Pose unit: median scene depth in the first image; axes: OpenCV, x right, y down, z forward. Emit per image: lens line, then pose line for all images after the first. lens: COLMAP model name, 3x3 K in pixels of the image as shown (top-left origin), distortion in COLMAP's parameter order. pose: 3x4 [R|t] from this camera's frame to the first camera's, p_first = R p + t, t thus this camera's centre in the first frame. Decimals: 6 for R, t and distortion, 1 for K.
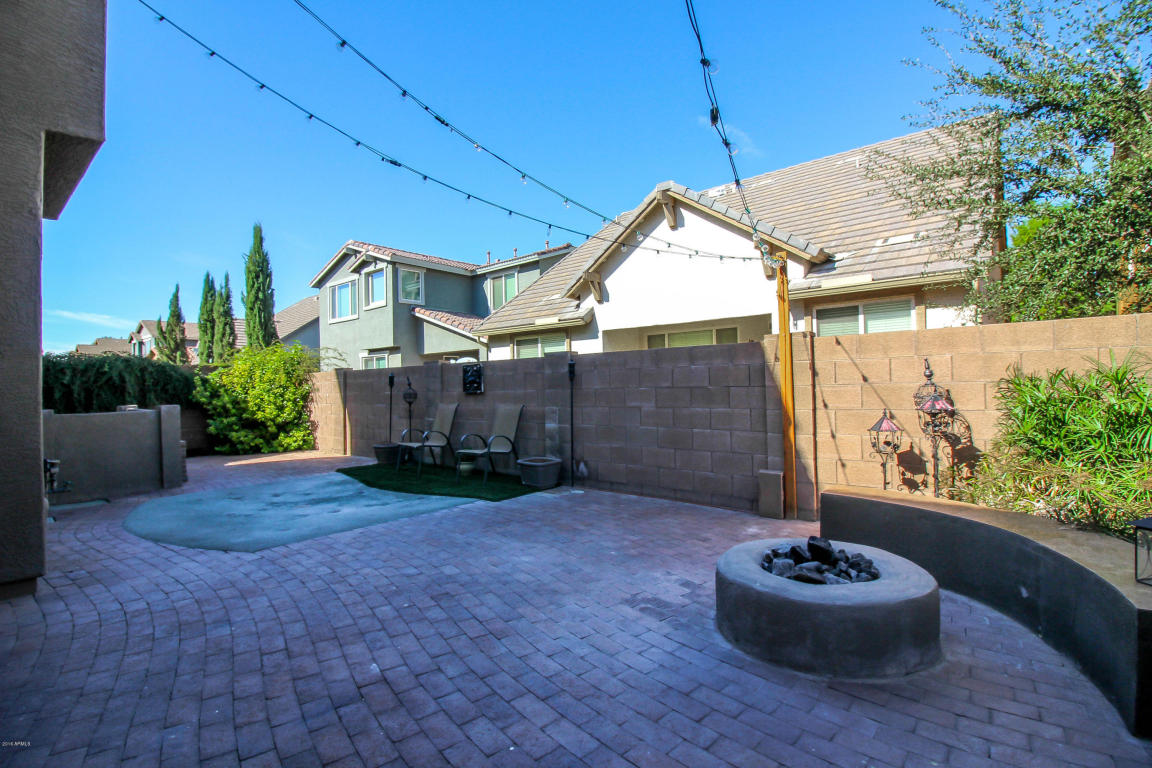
lens RADIAL K [[538.1, 0, 579.0], [0, 538.1, 378.1], [0, 0, 1]] dist [-0.009145, -0.004560]
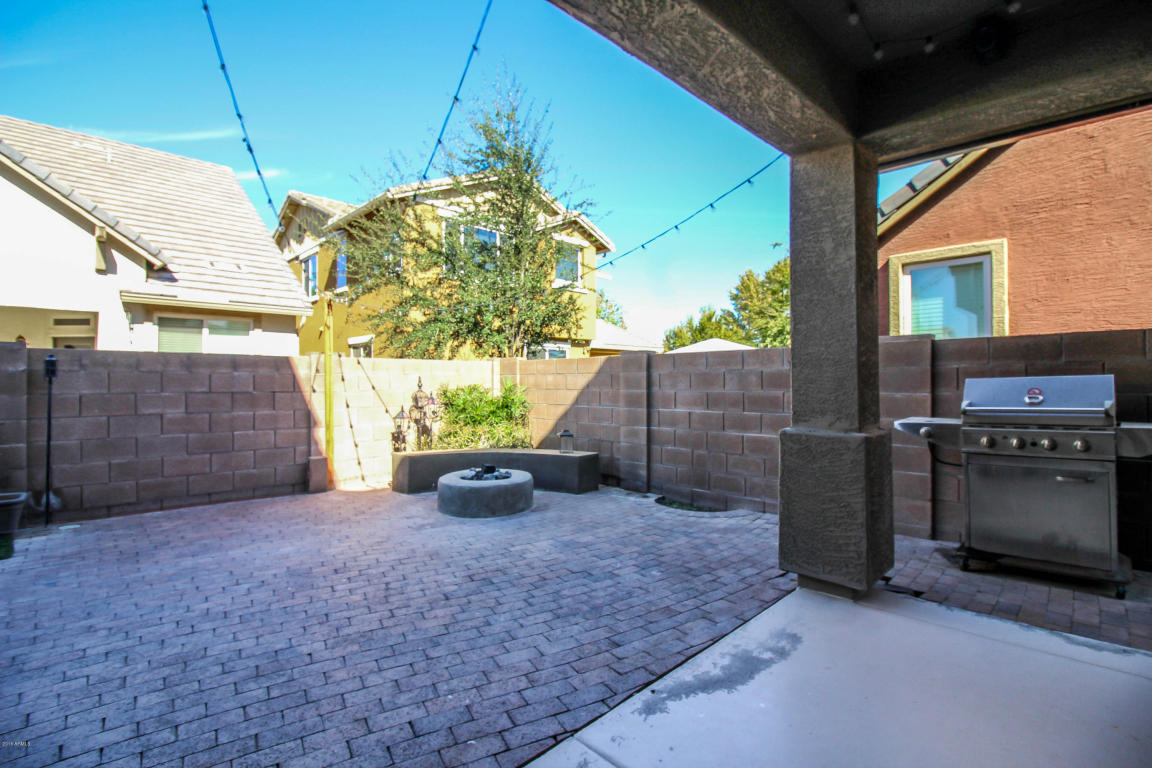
lens RADIAL K [[538.1, 0, 581.3], [0, 538.1, 389.2], [0, 0, 1]] dist [-0.009145, -0.004560]
pose [[0.079142, 0.013473, 0.996772, -0.485900], [-0.010550, 0.999864, -0.012678, 0.010372], [-0.996807, -0.009513, 0.079274, 0.143139]]
